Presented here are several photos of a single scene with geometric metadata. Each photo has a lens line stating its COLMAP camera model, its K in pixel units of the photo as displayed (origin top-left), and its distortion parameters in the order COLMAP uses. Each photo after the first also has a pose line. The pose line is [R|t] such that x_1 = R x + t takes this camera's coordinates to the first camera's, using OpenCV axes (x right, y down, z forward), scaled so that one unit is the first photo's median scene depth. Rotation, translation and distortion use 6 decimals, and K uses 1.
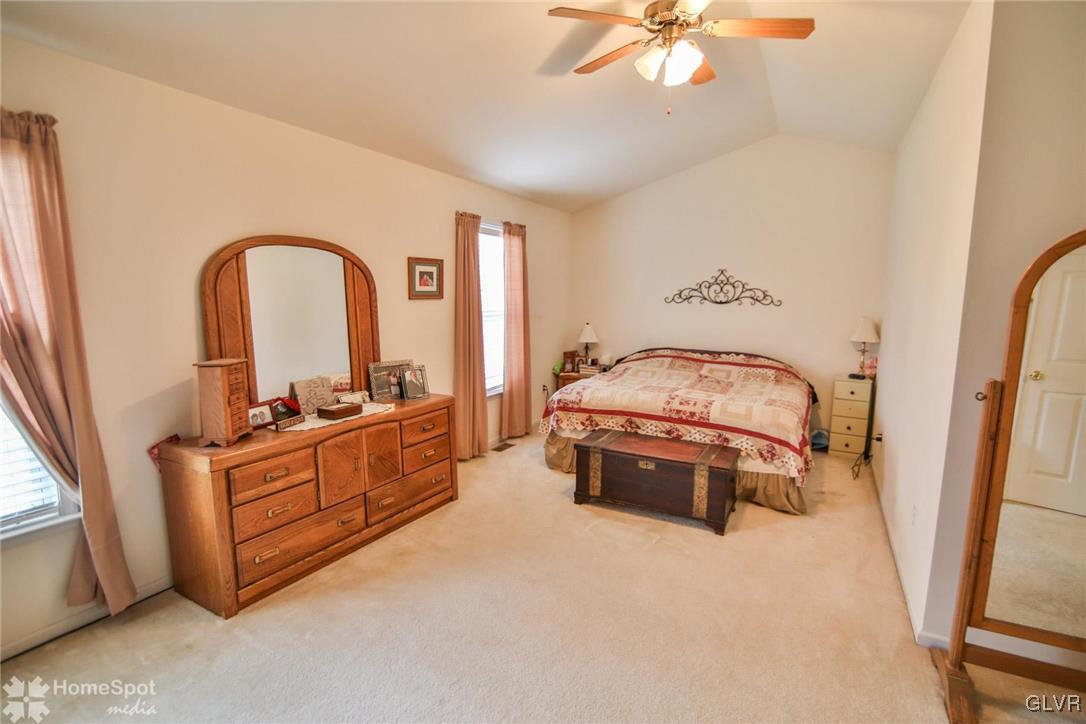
lens RADIAL K [[525.7, 0, 549.5], [0, 525.7, 363.1], [0, 0, 1]] dist [-0.020760, 0.000487]
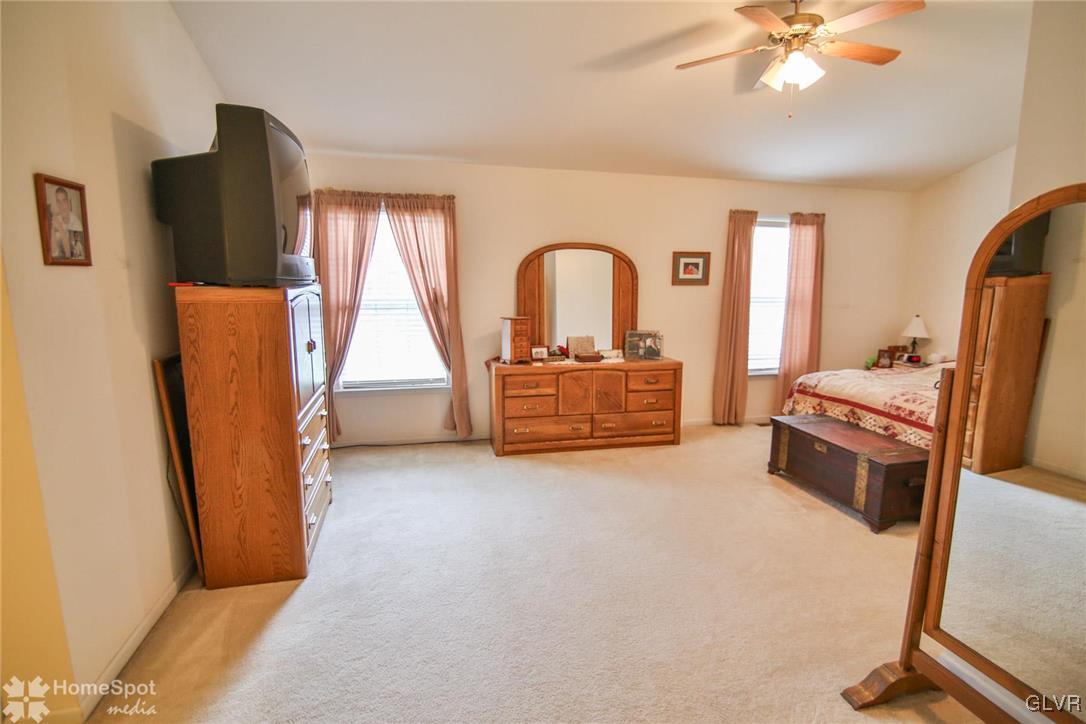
lens RADIAL K [[525.7, 0, 549.5], [0, 525.7, 363.1], [0, 0, 1]] dist [-0.020760, 0.000487]
pose [[0.668814, 0.114115, -0.734619, 0.528748], [-0.100211, 0.992969, 0.063012, 0.018051], [0.736644, 0.031474, 0.675547, -0.081584]]
